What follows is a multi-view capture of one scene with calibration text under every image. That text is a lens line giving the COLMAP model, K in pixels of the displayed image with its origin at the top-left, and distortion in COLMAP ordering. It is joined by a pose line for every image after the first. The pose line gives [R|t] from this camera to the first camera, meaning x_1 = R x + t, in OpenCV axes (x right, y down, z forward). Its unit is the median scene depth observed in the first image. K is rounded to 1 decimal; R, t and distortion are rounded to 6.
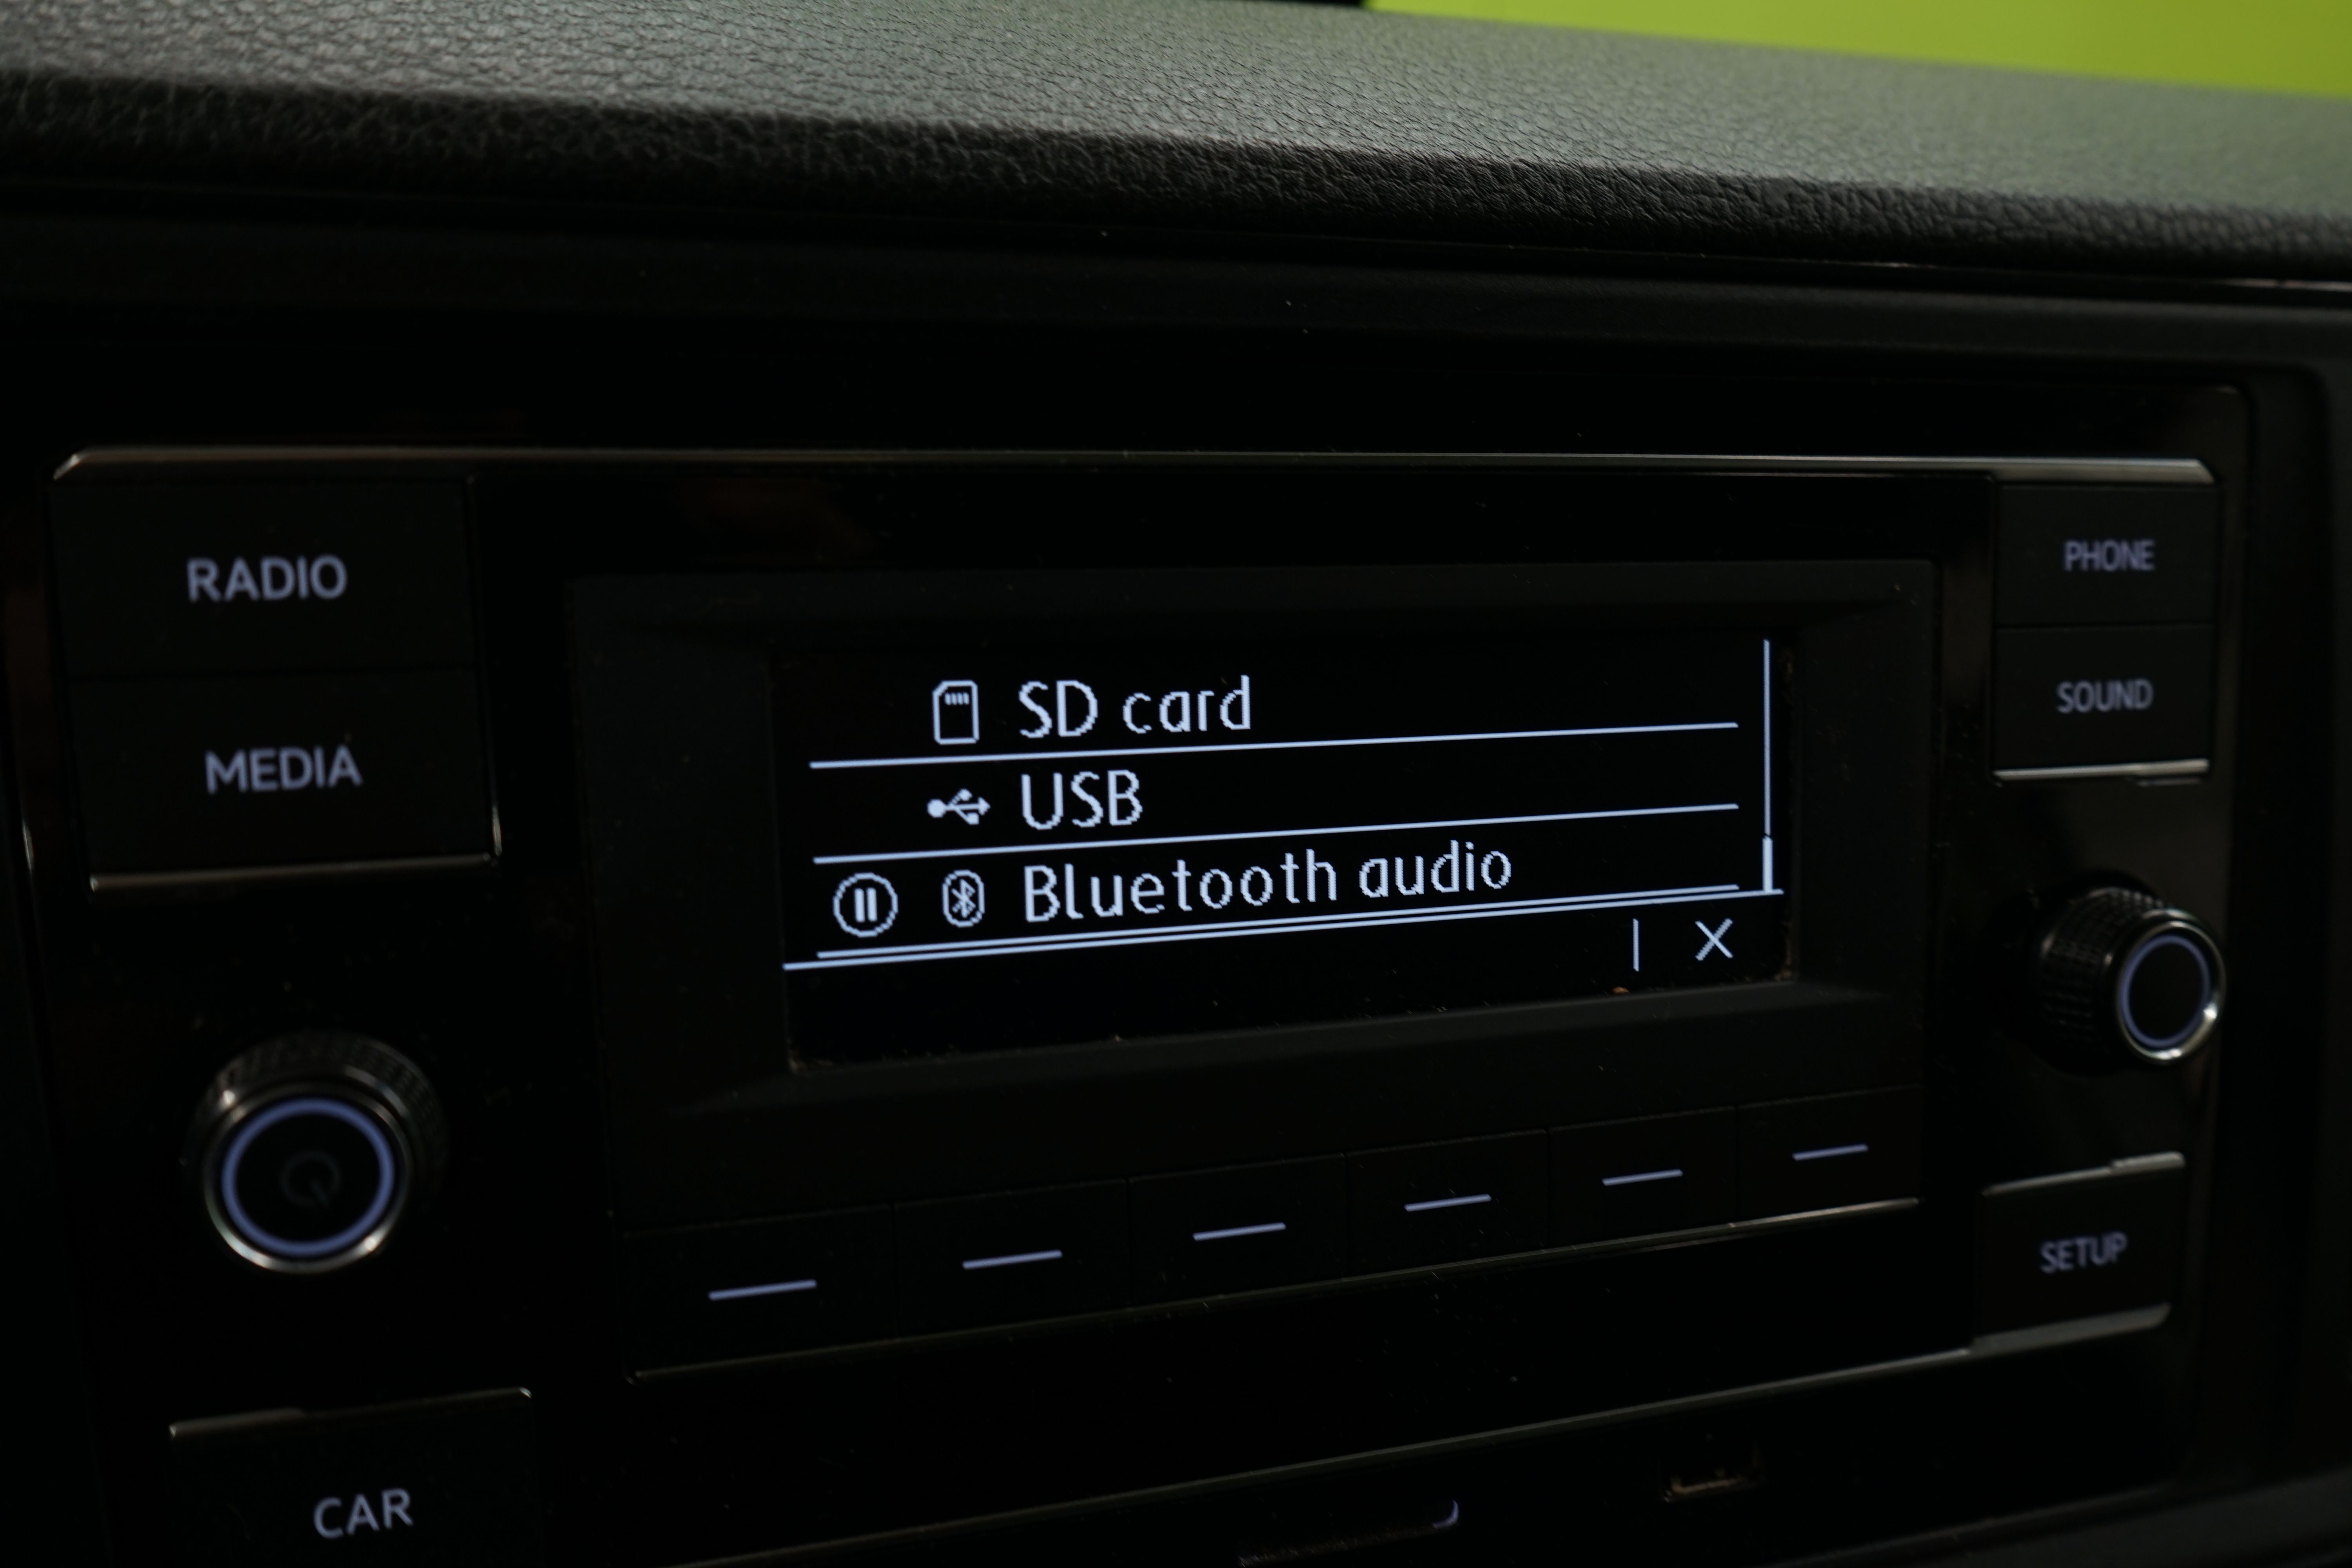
lens RADIAL K [[1902.3, 0, 1173.7], [0, 1902.3, 785.6], [0, 0, 1]] dist [-0.003952, 0.035859]
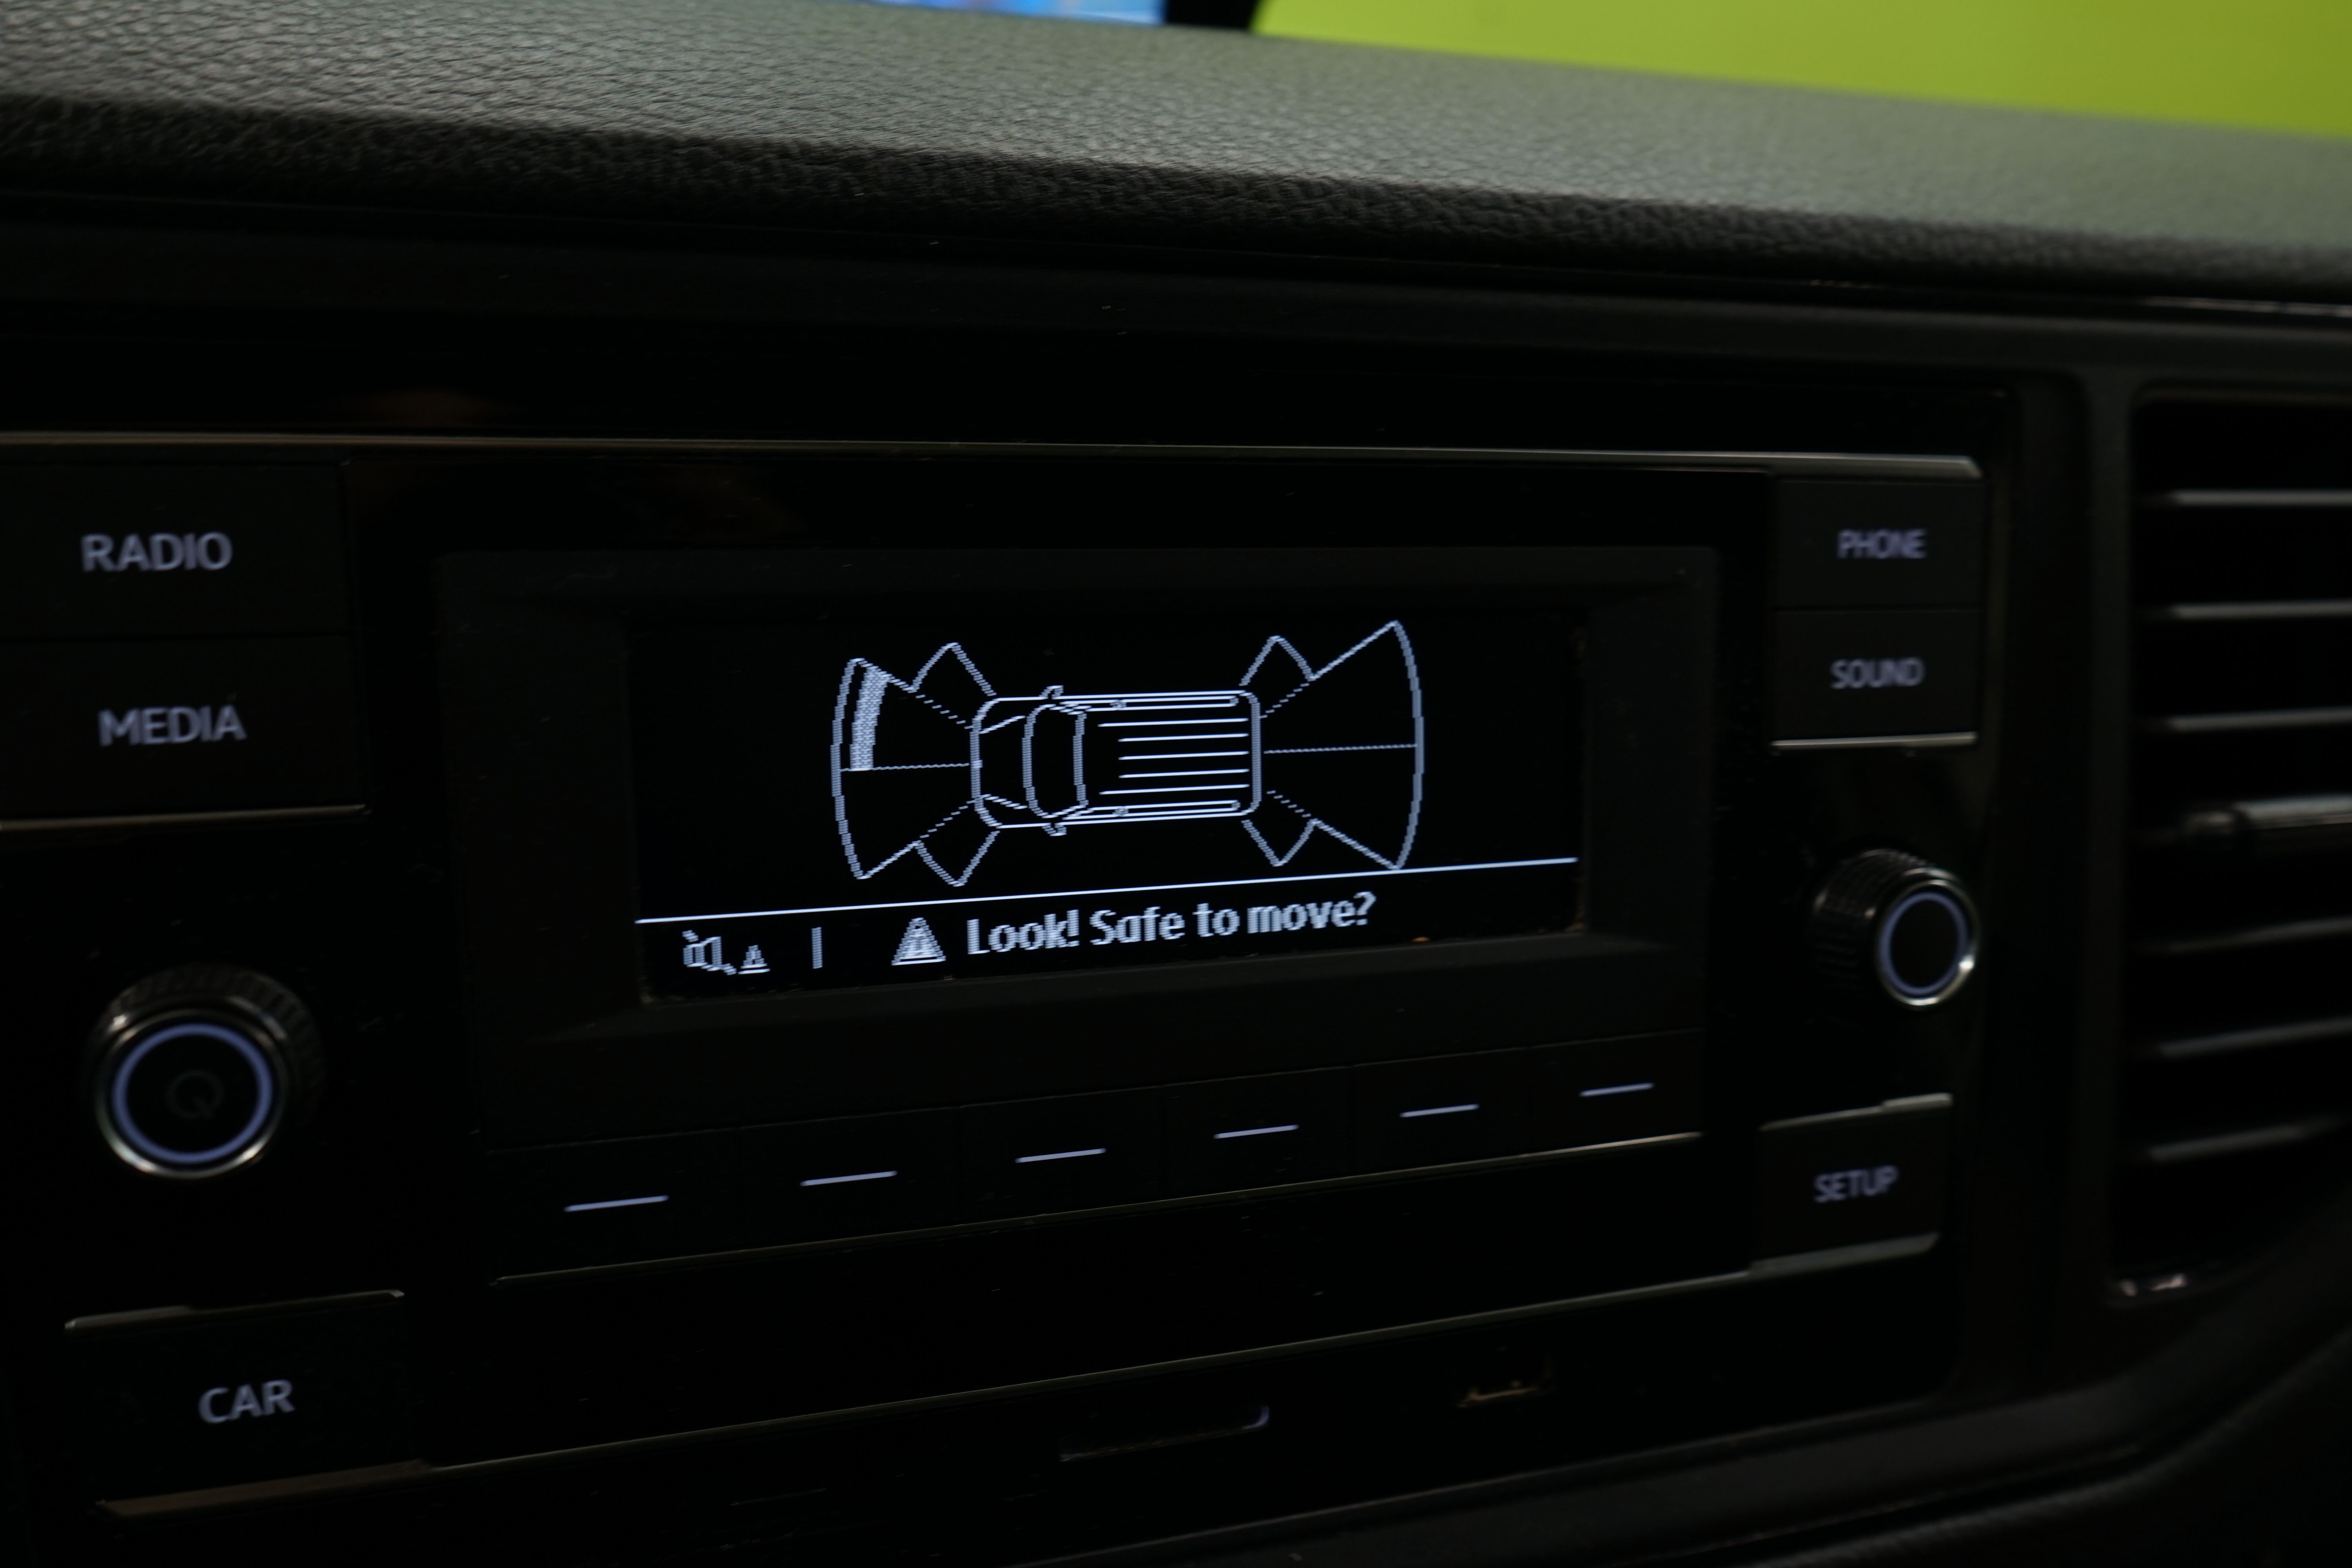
lens RADIAL K [[1902.3, 0, 1173.3], [0, 1902.3, 784.0], [0, 0, 1]] dist [-0.003952, 0.035859]
pose [[0.999903, 0.005788, 0.012633, 0.086029], [-0.005892, 0.999949, 0.008230, 0.011335], [-0.012585, -0.008304, 0.999886, -0.096621]]
